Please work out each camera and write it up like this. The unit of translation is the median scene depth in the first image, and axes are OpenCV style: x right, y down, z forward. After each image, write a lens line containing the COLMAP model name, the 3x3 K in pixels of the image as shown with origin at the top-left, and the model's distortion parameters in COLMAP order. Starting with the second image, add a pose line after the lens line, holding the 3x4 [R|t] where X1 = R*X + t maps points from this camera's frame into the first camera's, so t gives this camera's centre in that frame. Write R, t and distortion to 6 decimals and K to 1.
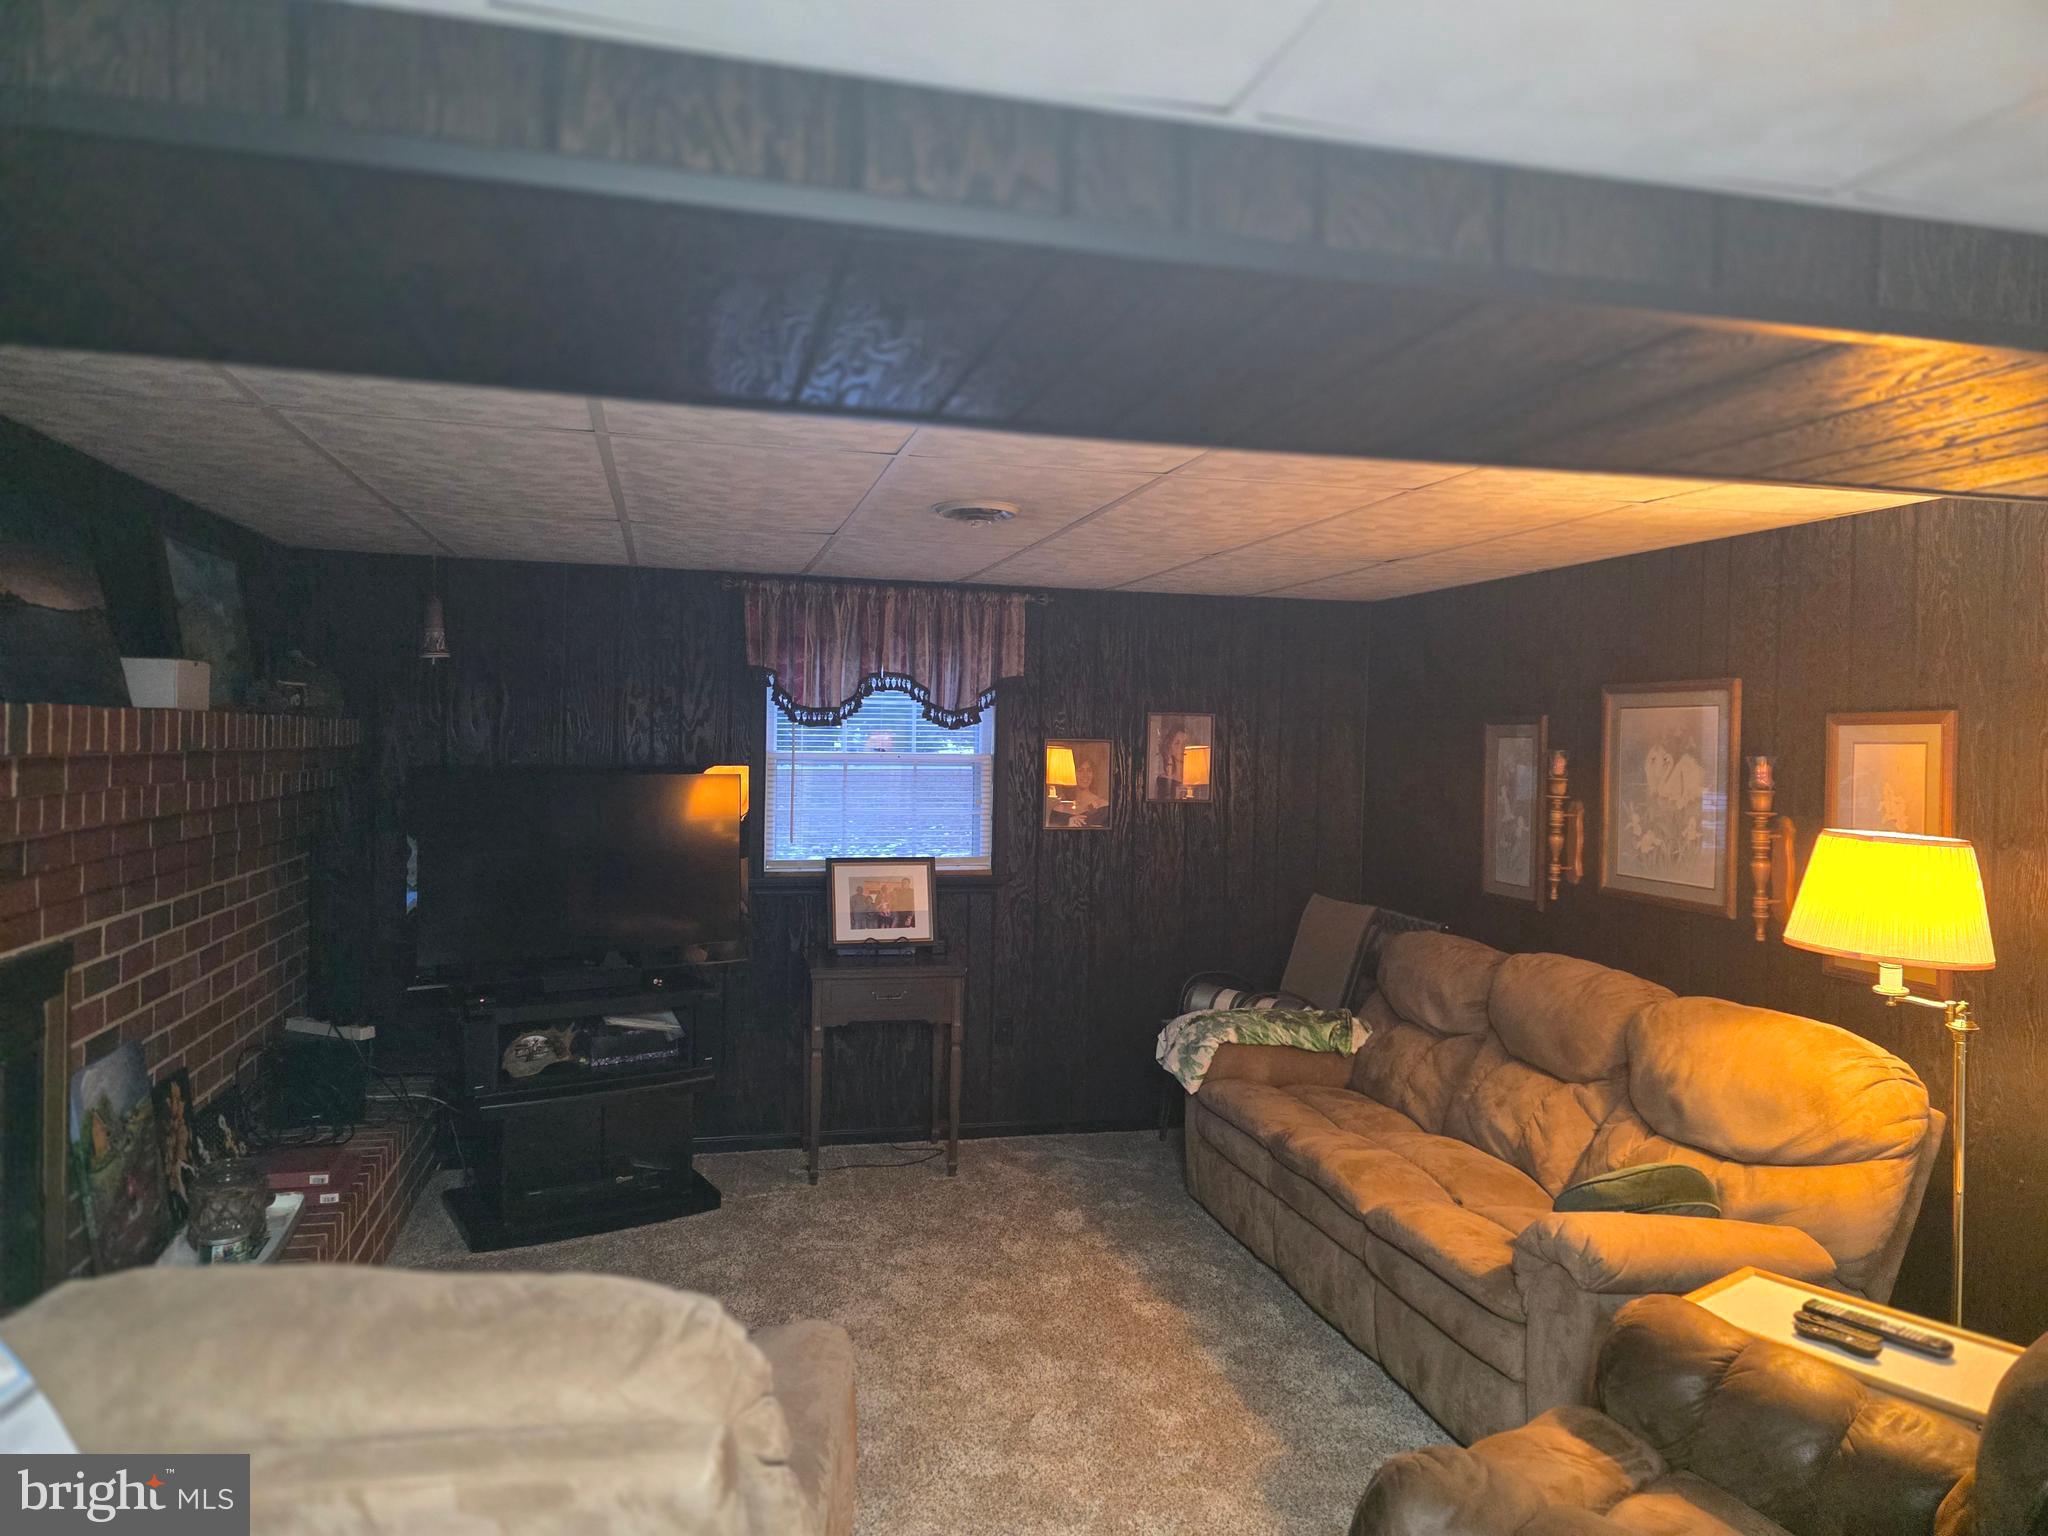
lens RADIAL K [[1349.6, 0, 1017.4], [0, 1349.6, 770.1], [0, 0, 1]] dist [0.080369, -0.073463]
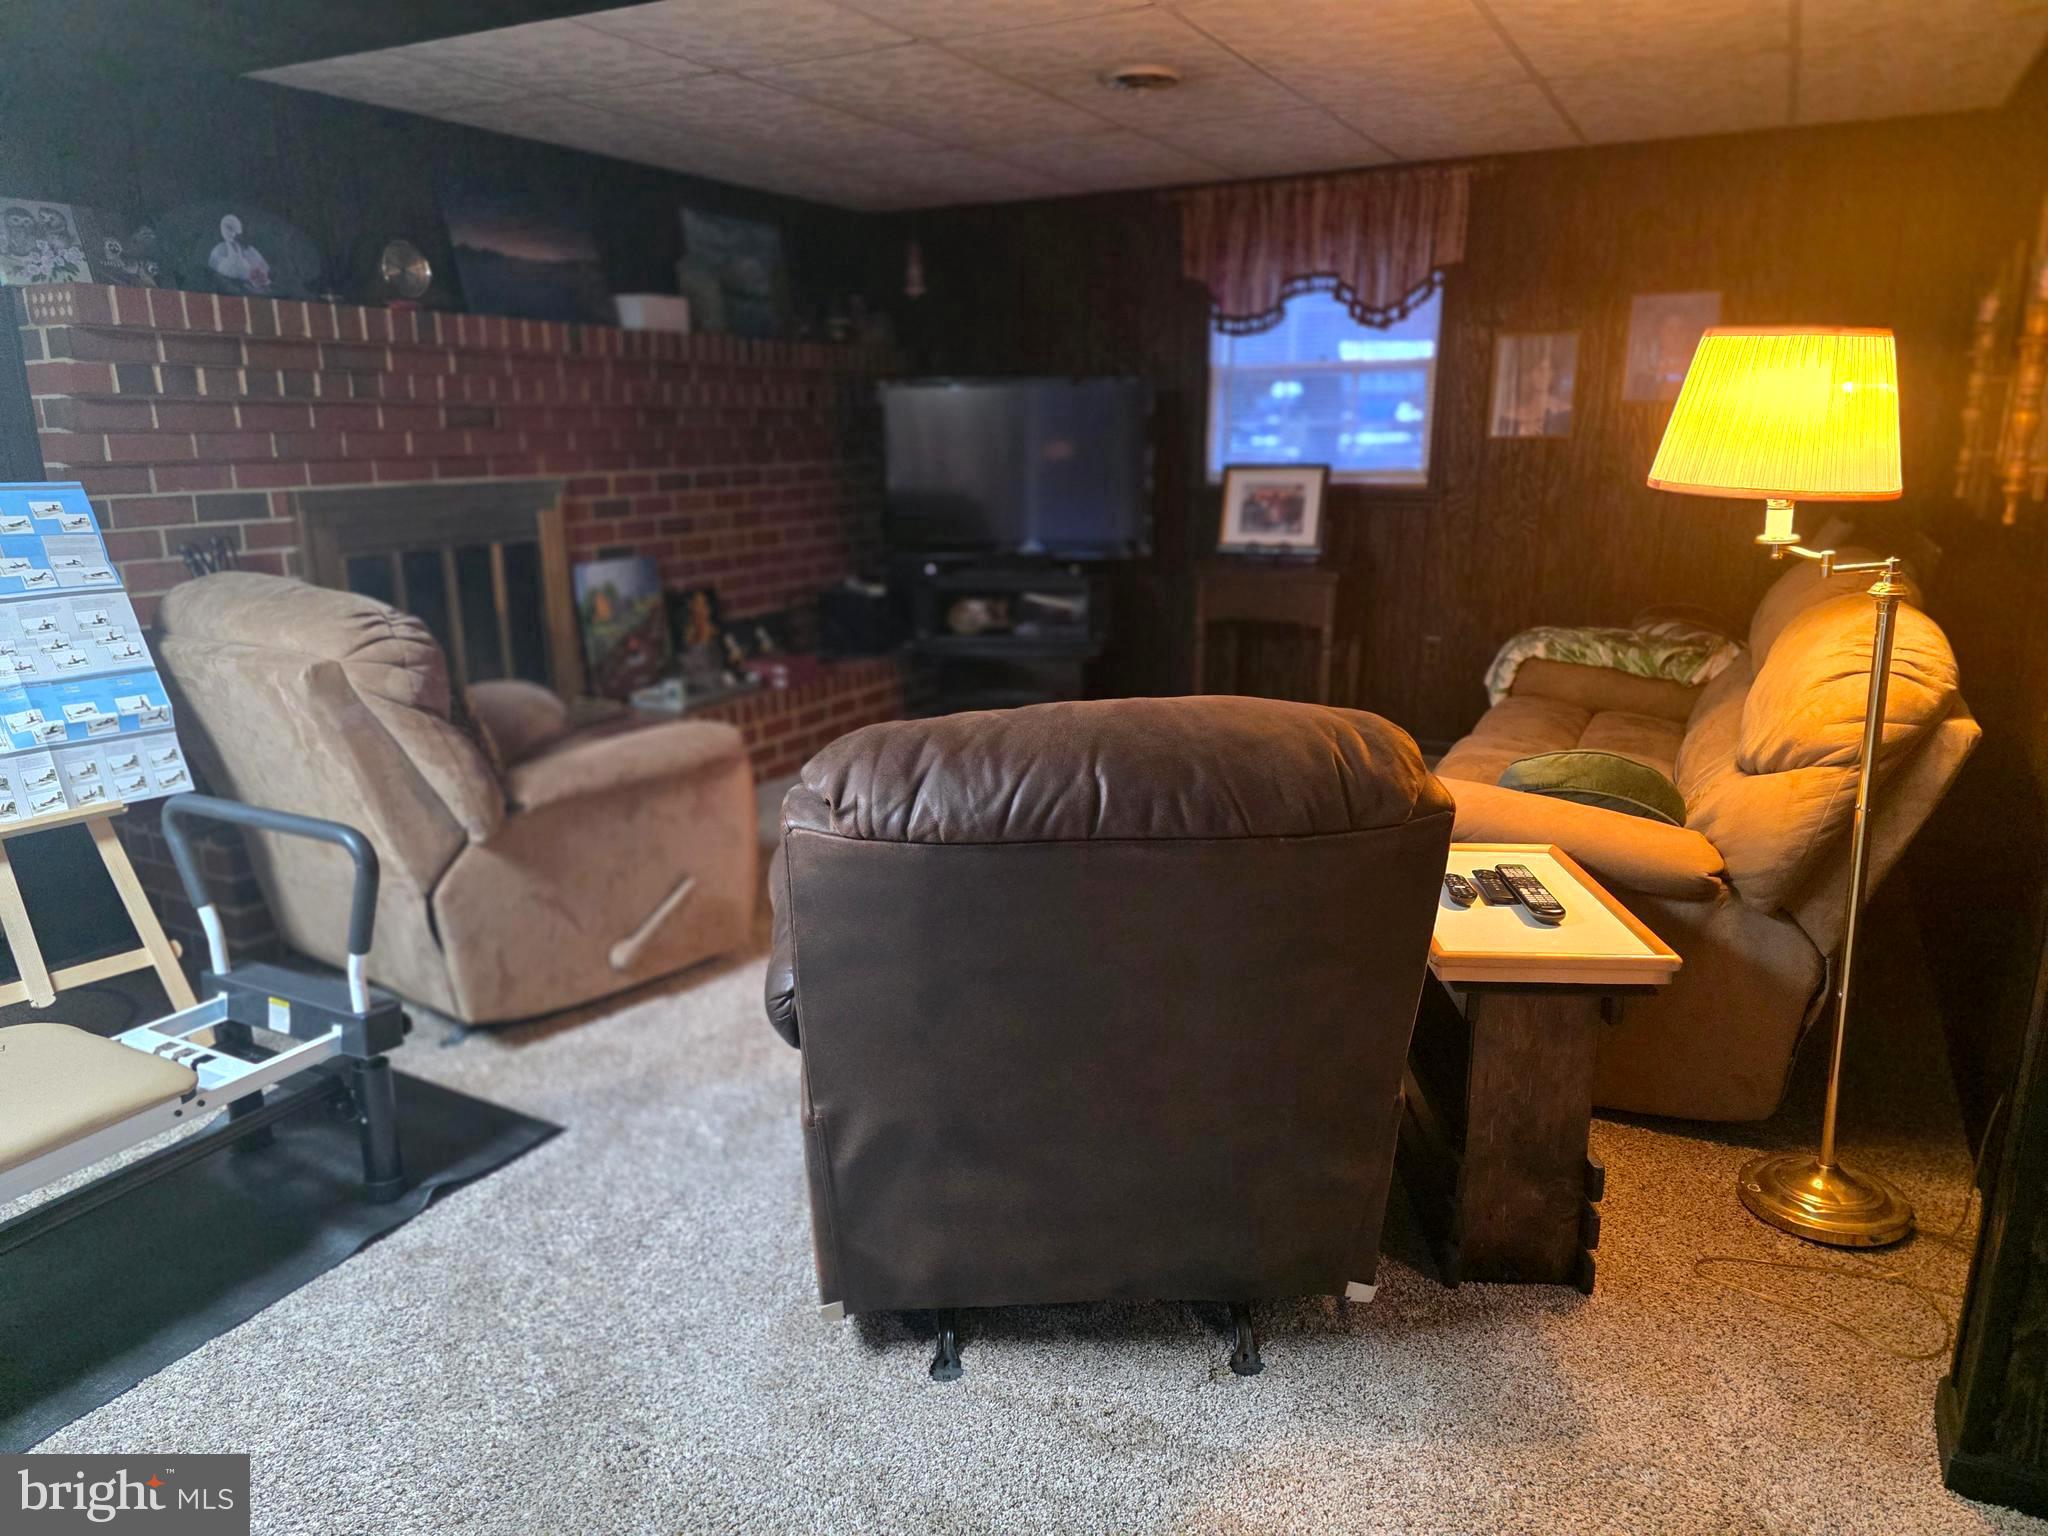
lens RADIAL K [[1349.6, 0, 1017.4], [0, 1349.6, 770.1], [0, 0, 1]] dist [0.080369, -0.073463]
pose [[0.752845, 0.141123, -0.642891, 0.460597], [0.006515, 0.975099, 0.221676, 0.062790], [0.658165, -0.171076, 0.733179, 0.070677]]
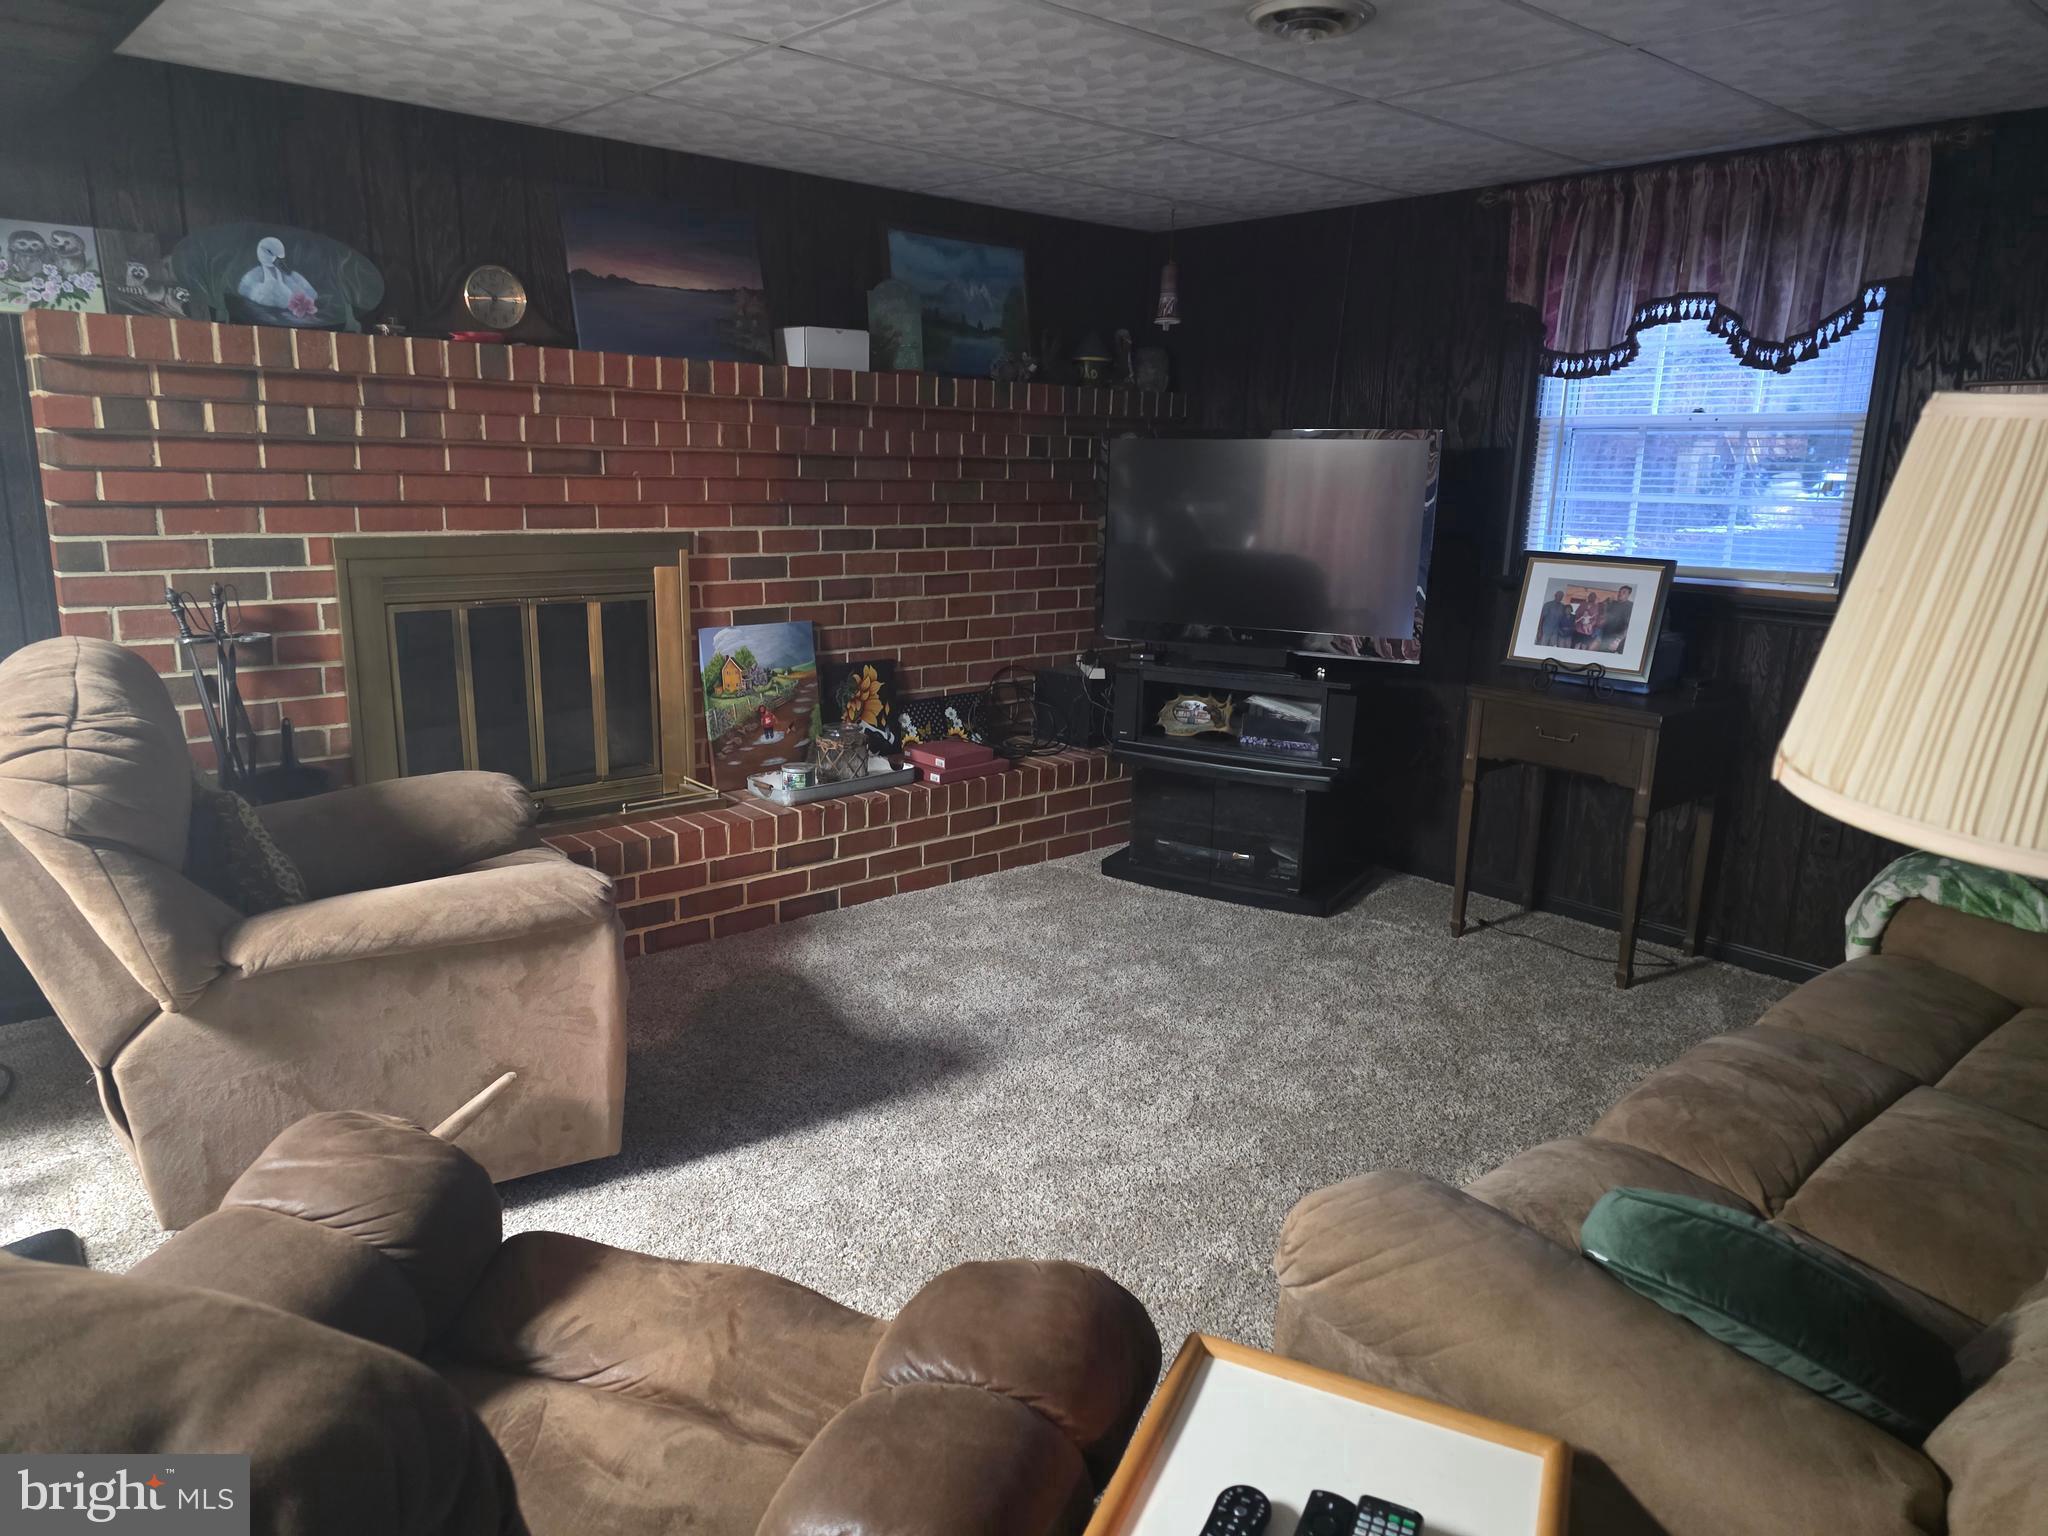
lens RADIAL K [[1349.6, 0, 1017.4], [0, 1349.6, 770.1], [0, 0, 1]] dist [0.080369, -0.073463]
pose [[0.470455, 0.194840, -0.860645, 0.431445], [-0.035658, 0.978720, 0.202079, 0.040484], [0.881703, -0.064380, 0.467391, 0.365597]]
